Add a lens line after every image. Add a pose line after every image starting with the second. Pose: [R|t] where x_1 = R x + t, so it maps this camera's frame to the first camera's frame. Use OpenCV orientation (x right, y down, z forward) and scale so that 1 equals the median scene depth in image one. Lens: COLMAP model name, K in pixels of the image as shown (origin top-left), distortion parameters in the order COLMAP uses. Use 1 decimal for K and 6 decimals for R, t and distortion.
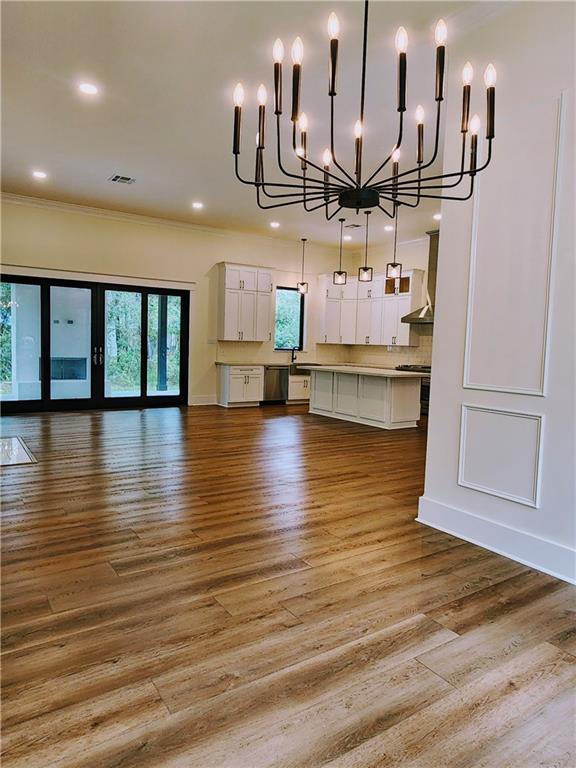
lens RADIAL K [[522.5, 0, 301.8], [0, 522.5, 381.0], [0, 0, 1]] dist [-0.002884, 0.000287]
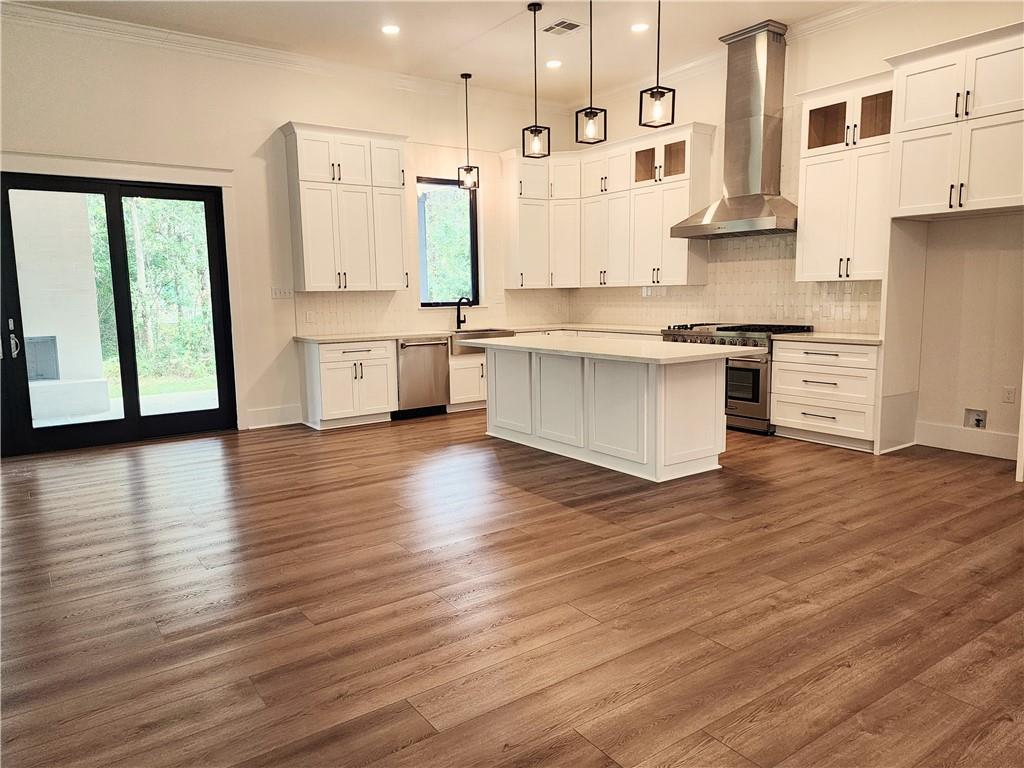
lens RADIAL K [[734.3, 0, 531.1], [0, 734.3, 389.3], [0, 0, 1]] dist [0.075693, -0.076728]
pose [[0.998708, -0.048272, 0.015882, 0.042361], [0.047160, 0.996822, 0.064202, -0.021443], [-0.018931, -0.063371, 0.997810, 0.304702]]
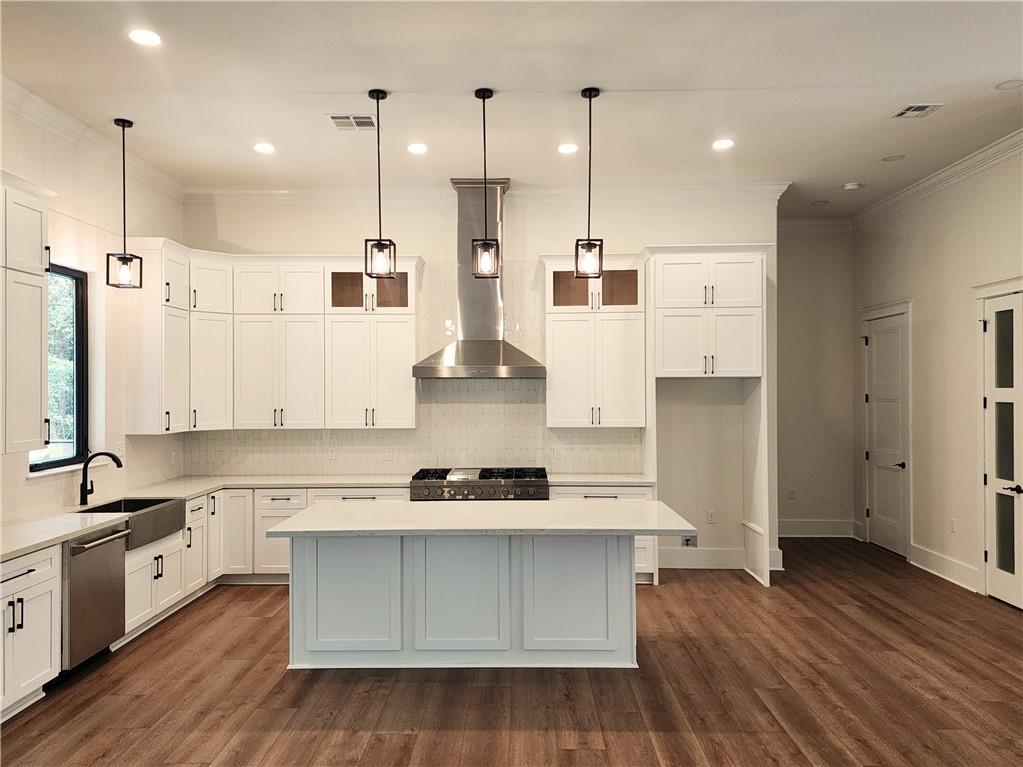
lens RADIAL K [[733.6, 0, 530.6], [0, 733.6, 388.8], [0, 0, 1]] dist [0.075693, -0.076728]
pose [[0.566772, -0.026960, 0.823434, -0.247728], [0.073788, 0.997109, -0.018143, -0.082611], [-0.820564, 0.071043, 0.567123, 0.567712]]
